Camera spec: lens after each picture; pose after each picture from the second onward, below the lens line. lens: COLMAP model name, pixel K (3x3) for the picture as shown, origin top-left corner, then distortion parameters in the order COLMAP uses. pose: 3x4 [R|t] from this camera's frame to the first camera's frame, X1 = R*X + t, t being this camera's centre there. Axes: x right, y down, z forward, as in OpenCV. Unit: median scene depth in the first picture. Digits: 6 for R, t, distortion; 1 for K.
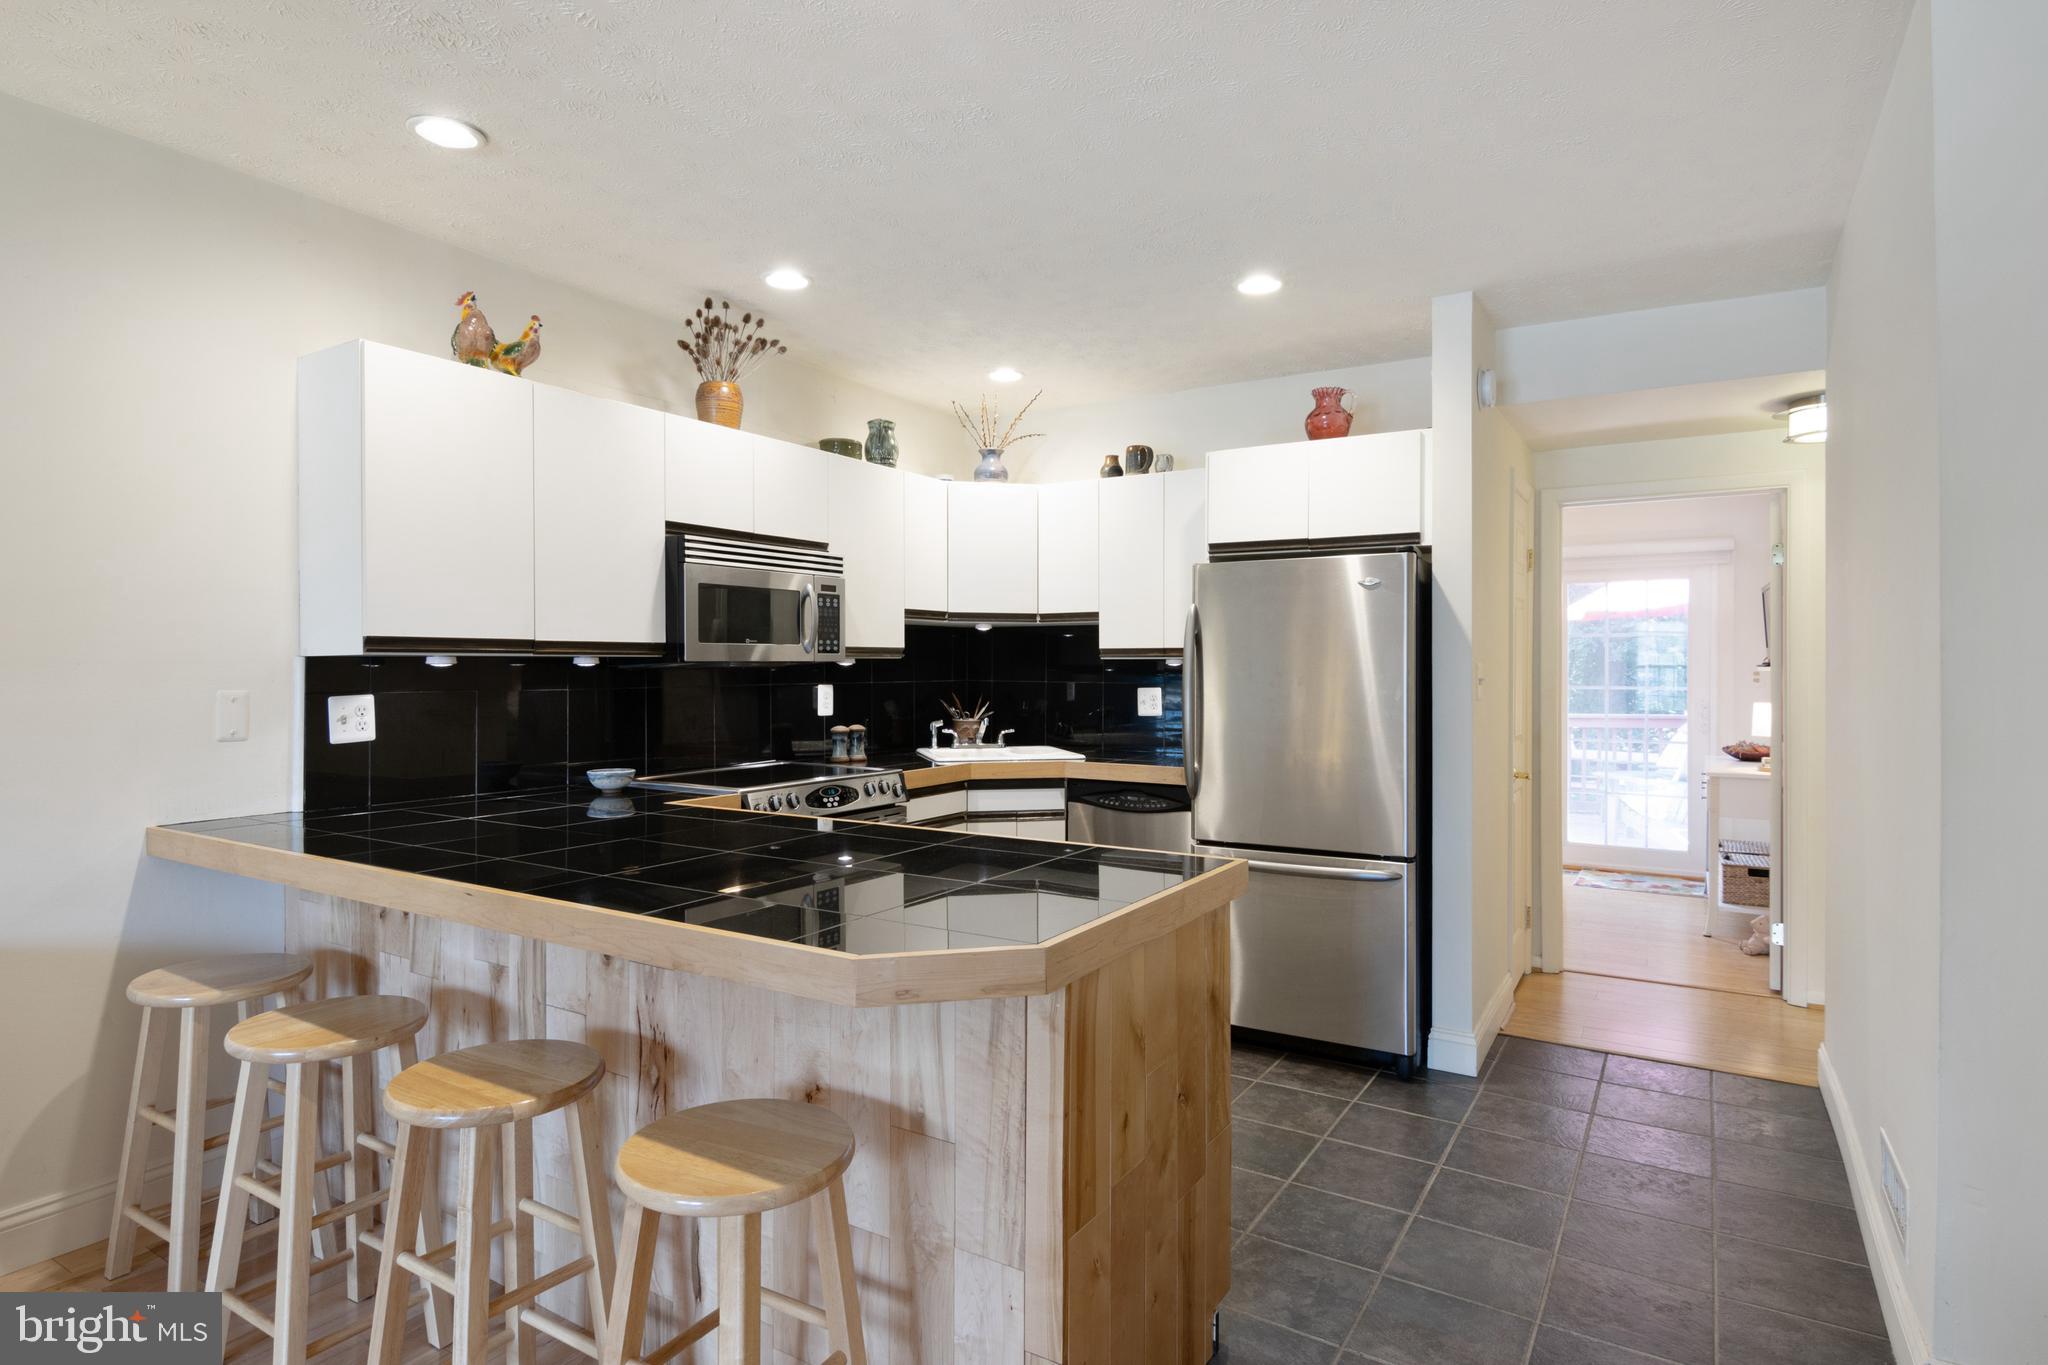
lens RADIAL K [[1084.7, 0, 1025.7], [0, 1084.7, 670.2], [0, 0, 1]] dist [0.004651, -0.000081]
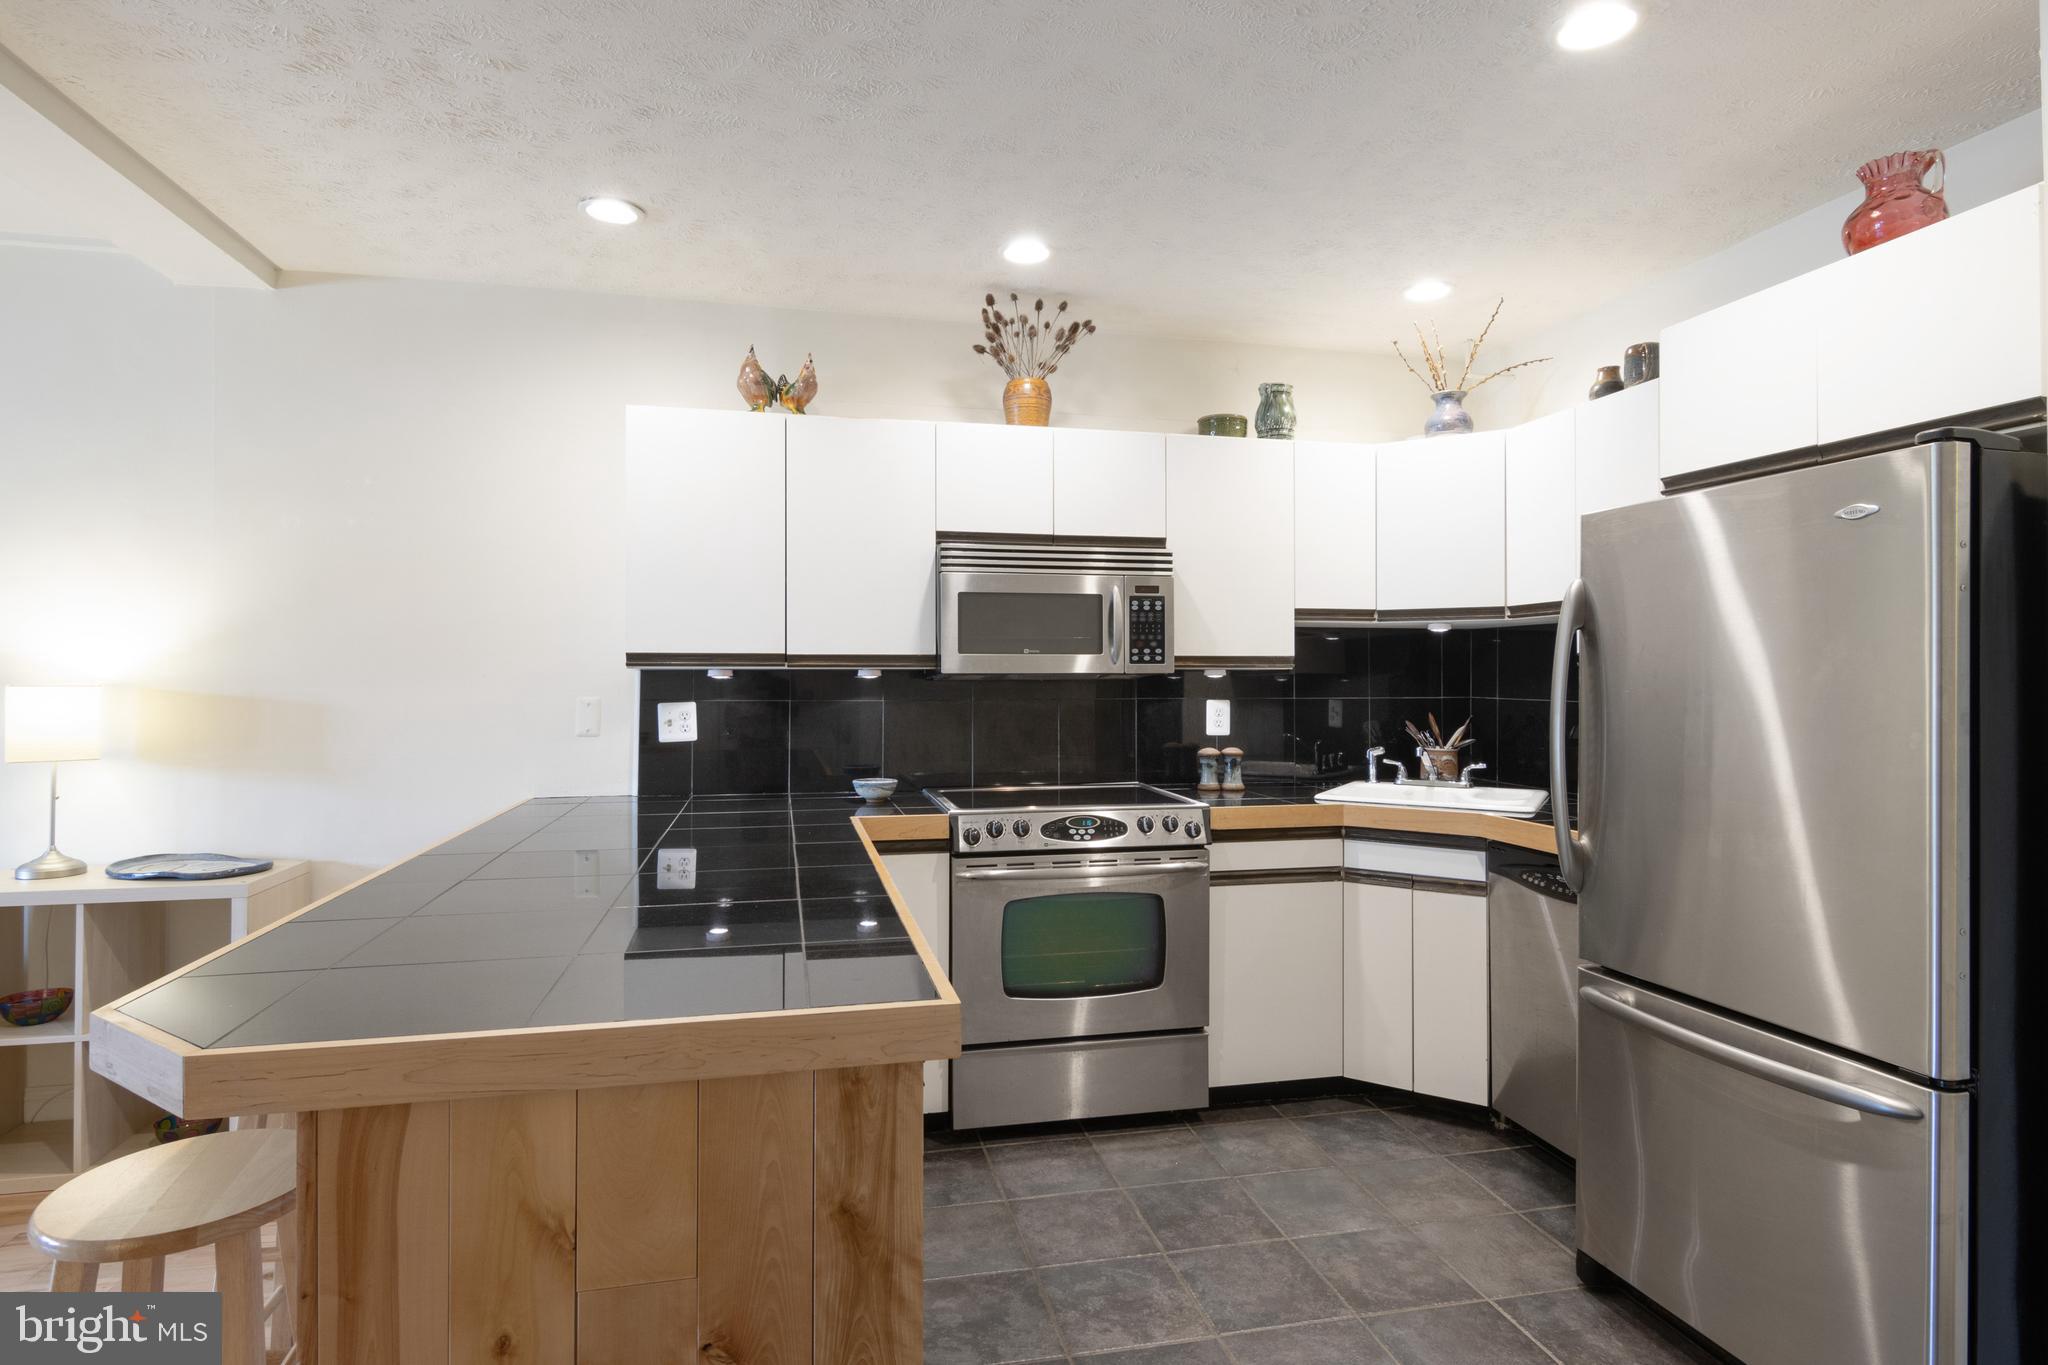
lens RADIAL K [[1050.5, 0, 1018.9], [0, 1050.5, 665.1], [0, 0, 1]] dist [0.015381, -0.010948]
pose [[0.697592, -0.008042, -0.716450, 0.352756], [-0.003716, 0.999883, -0.014842, -0.001541], [0.716485, 0.013016, 0.697481, 0.338942]]
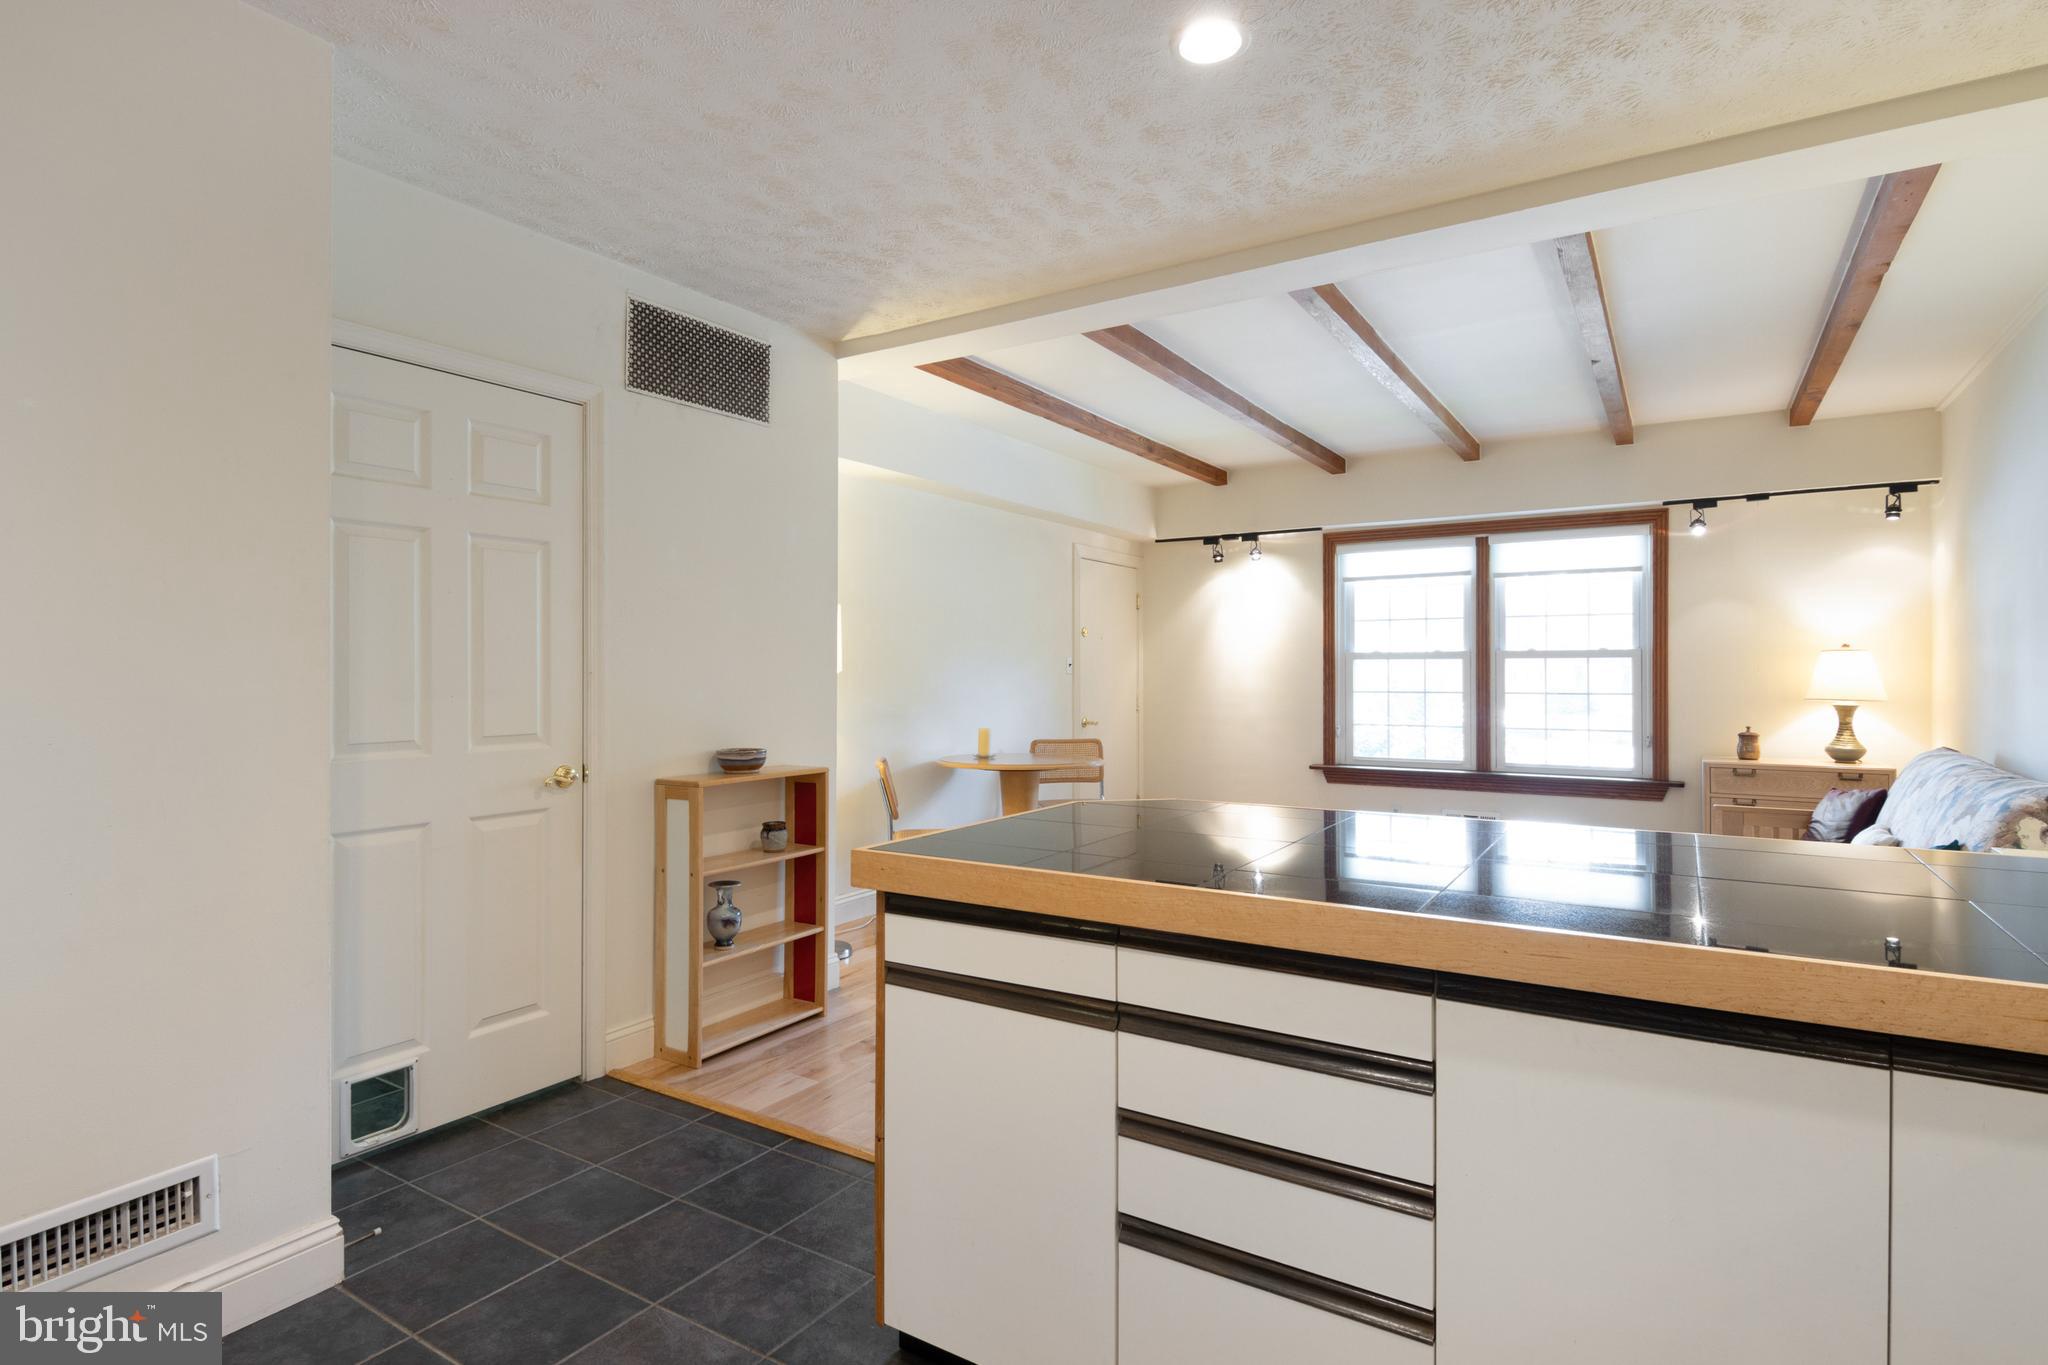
lens RADIAL K [[1050.5, 0, 1018.9], [0, 1050.5, 665.1], [0, 0, 1]] dist [0.015381, -0.010948]
pose [[-0.999887, -0.000157, 0.015007, 0.030414], [-0.000167, 1.000000, -0.000676, 0.014133], [-0.015007, -0.000679, -0.999887, 1.014137]]
